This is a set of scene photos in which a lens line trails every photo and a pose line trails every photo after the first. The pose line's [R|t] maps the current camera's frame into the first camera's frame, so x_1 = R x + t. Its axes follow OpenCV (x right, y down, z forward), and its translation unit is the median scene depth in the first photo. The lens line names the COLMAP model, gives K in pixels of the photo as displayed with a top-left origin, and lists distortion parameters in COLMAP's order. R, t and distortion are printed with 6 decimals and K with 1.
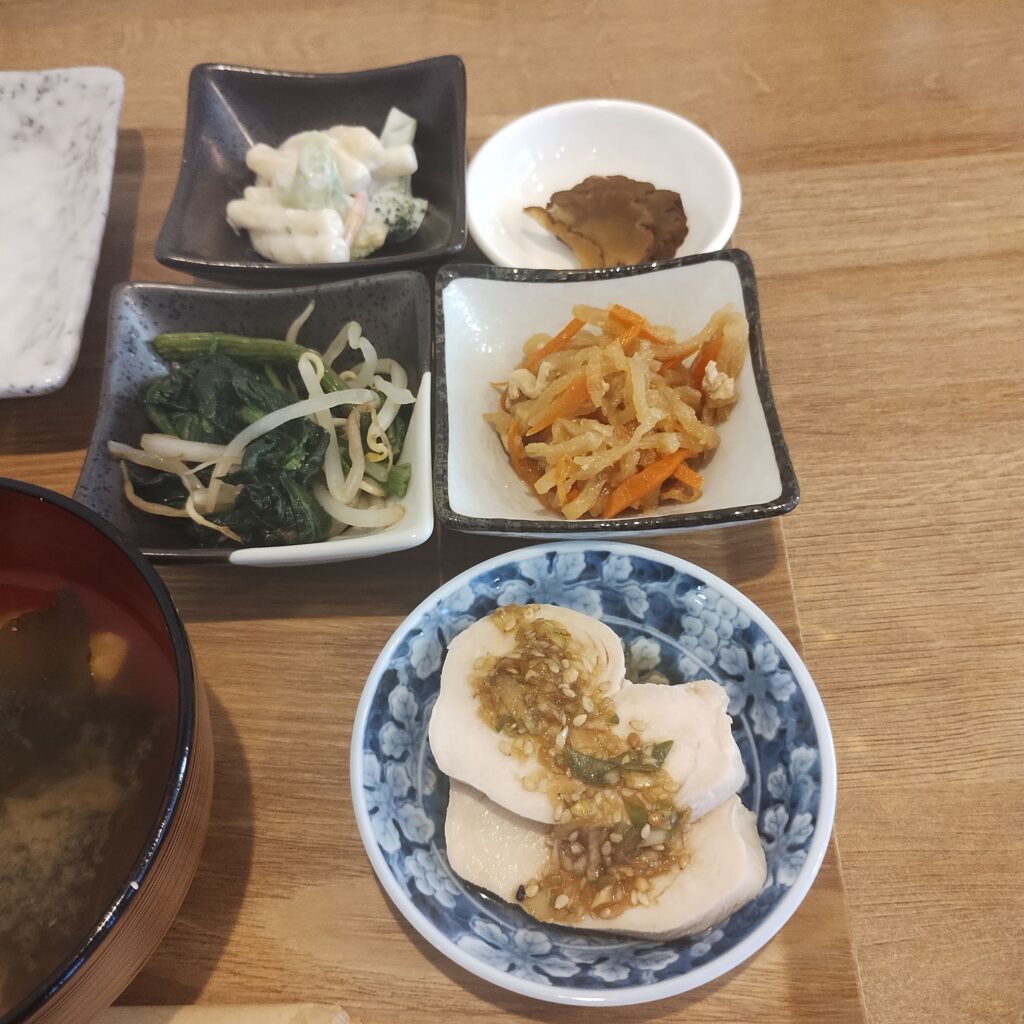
lens RADIAL K [[1103.3, 0, 513.3], [0, 1103.3, 508.0], [0, 0, 1]] dist [0.022357, 0.000000]
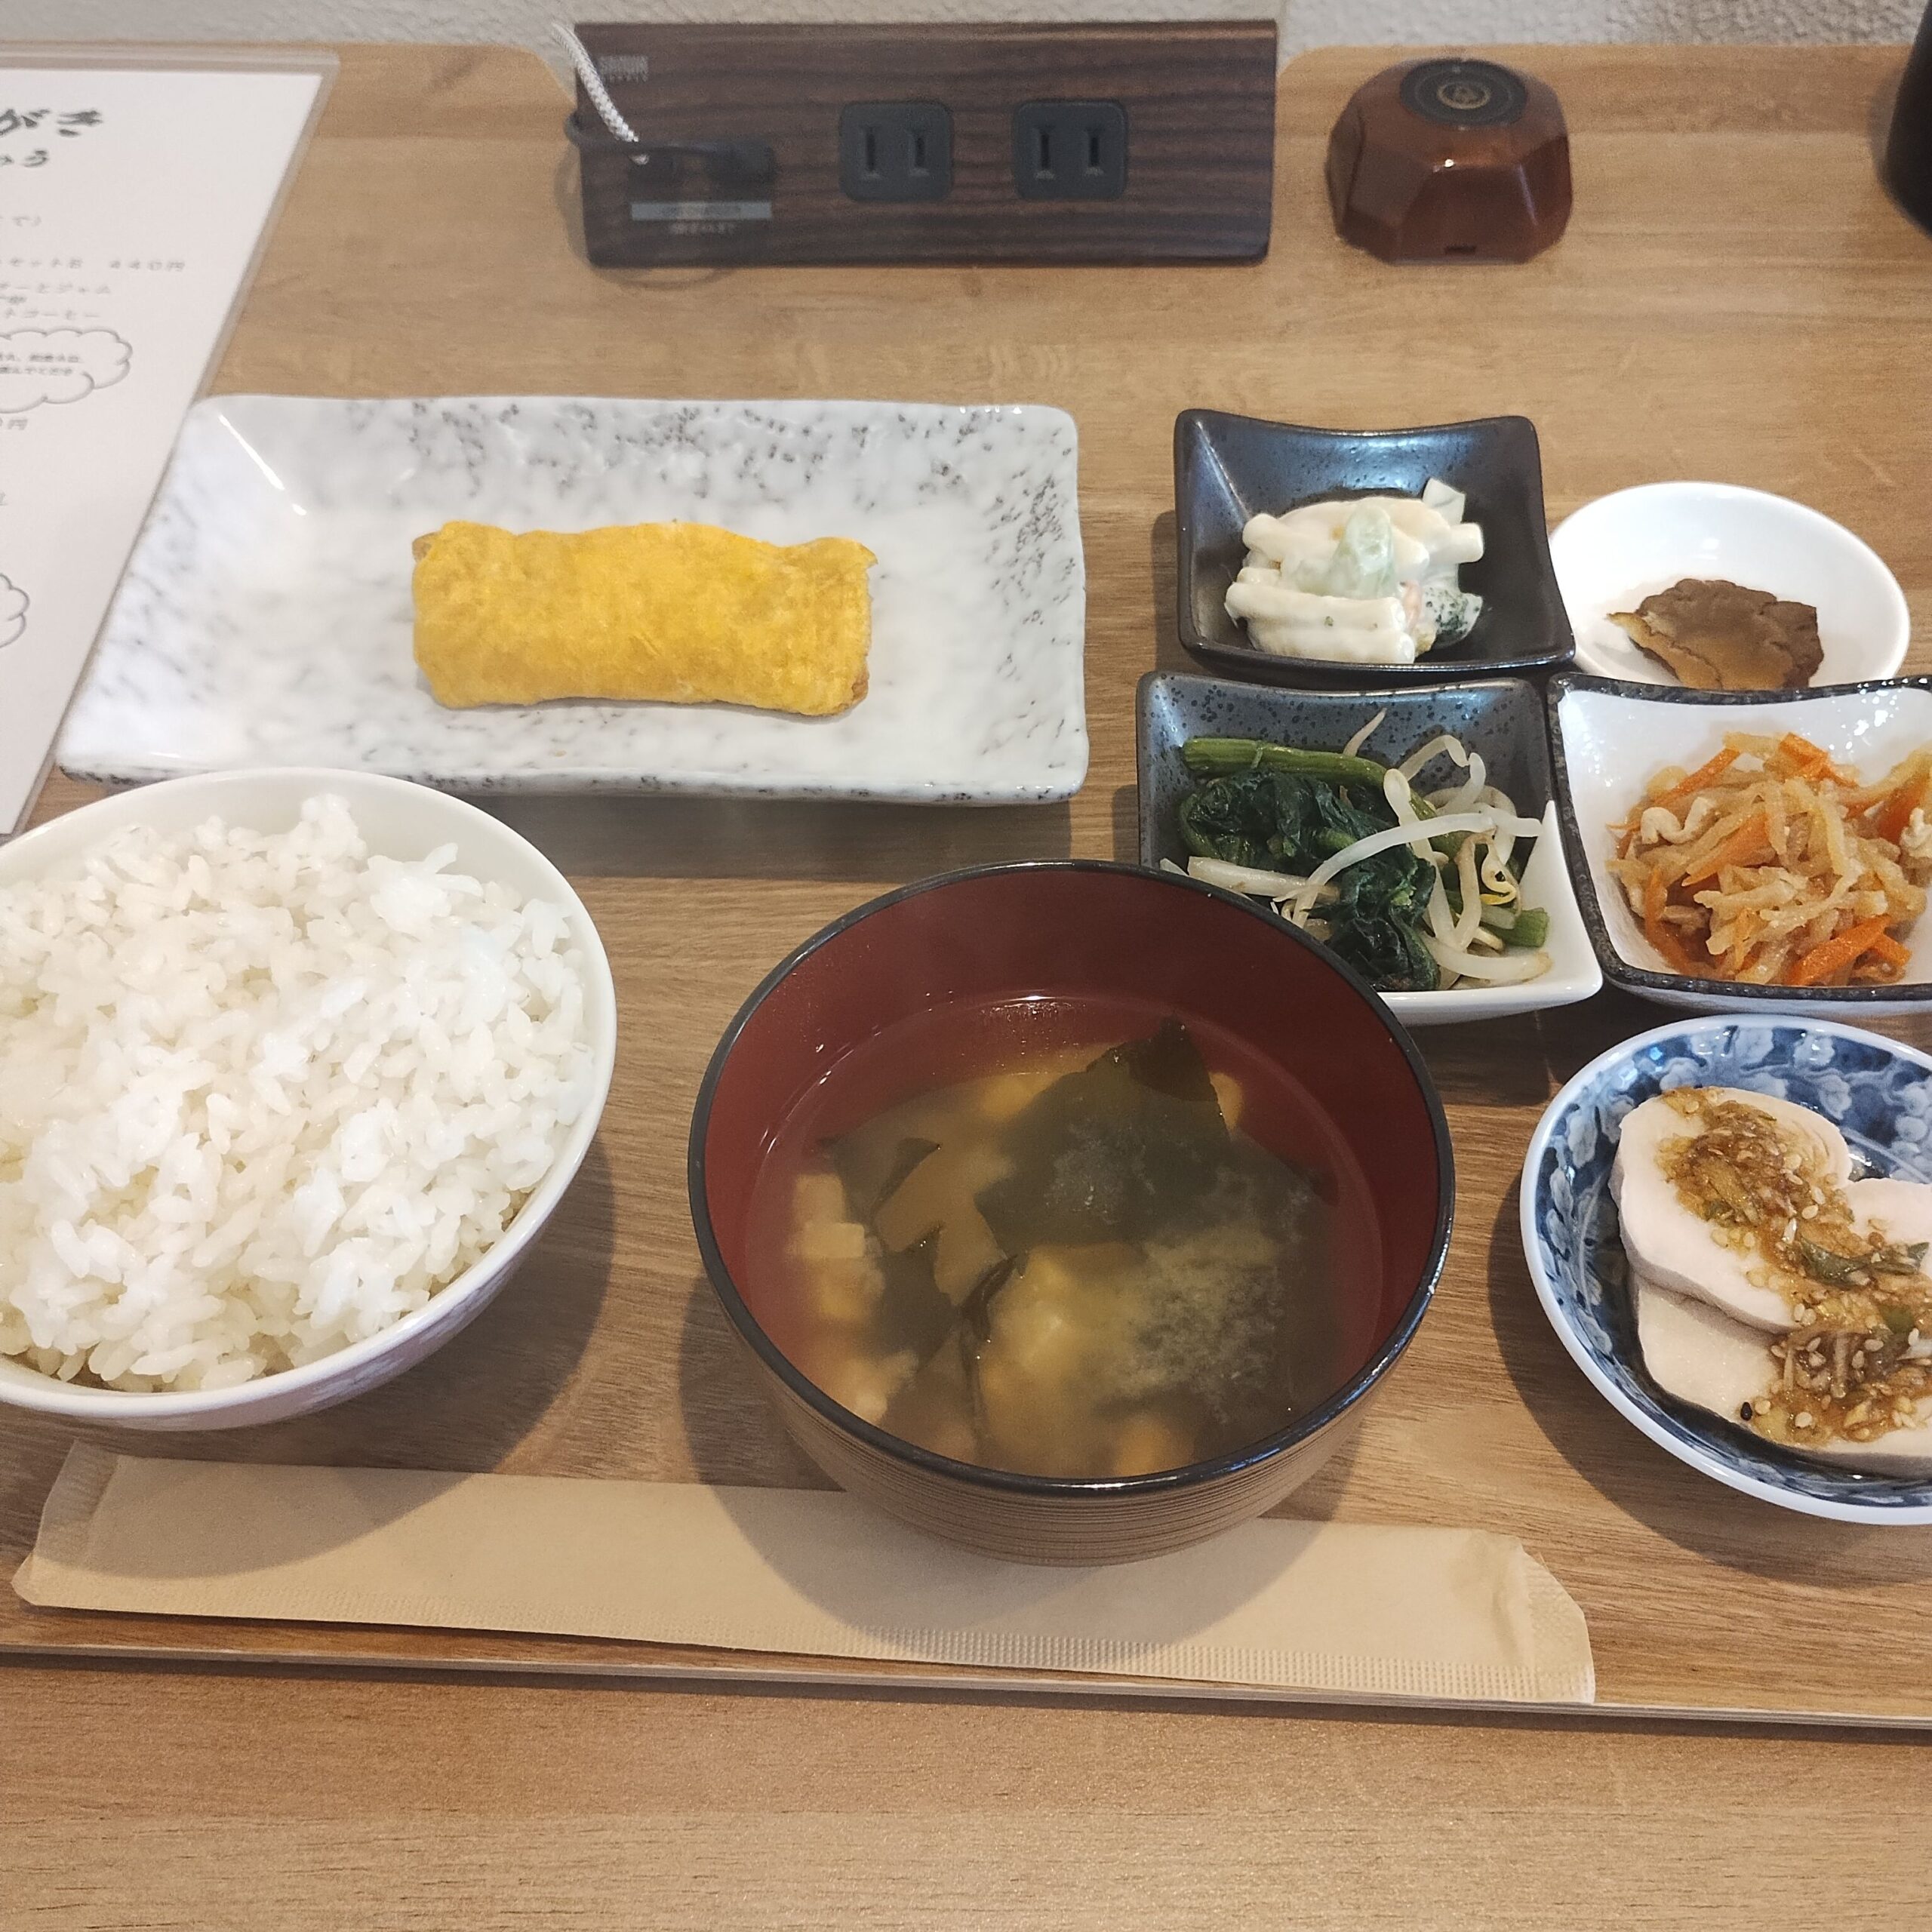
lens RADIAL K [[2081.6, 0, 966.9], [0, 2081.6, 975.2], [0, 0, 1]] dist [0.022357, 0.000000]
pose [[0.997772, 0.063788, -0.019527, -0.466777], [-0.065609, 0.991278, -0.114292, 0.202647], [0.012066, 0.115319, 0.993255, -0.485364]]
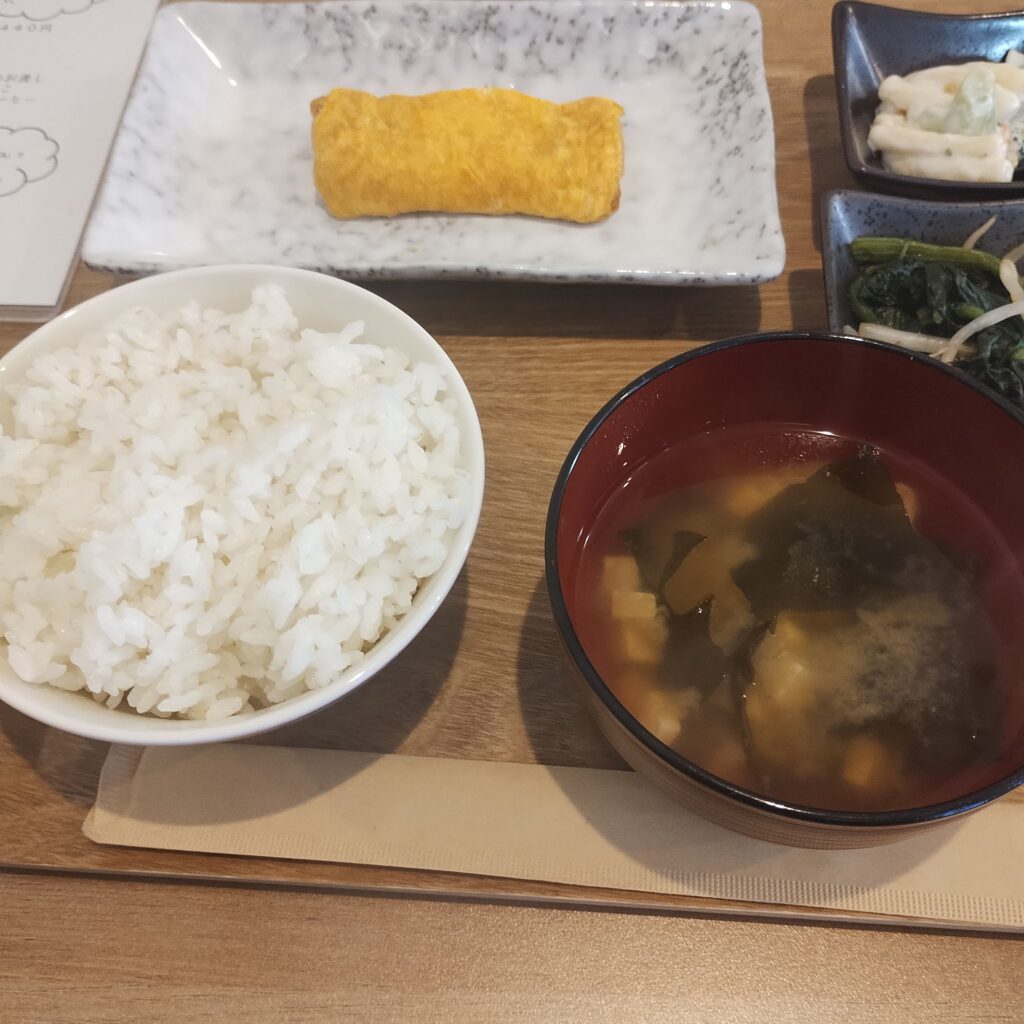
lens RADIAL K [[1103.3, 0, 511.7], [0, 1103.3, 508.4], [0, 0, 1]] dist [0.022357, 0.000000]
pose [[0.995666, 0.072636, -0.058087, -0.620935], [-0.071314, 0.997152, 0.024525, 0.122891], [0.059703, -0.020276, 0.998010, -0.162449]]
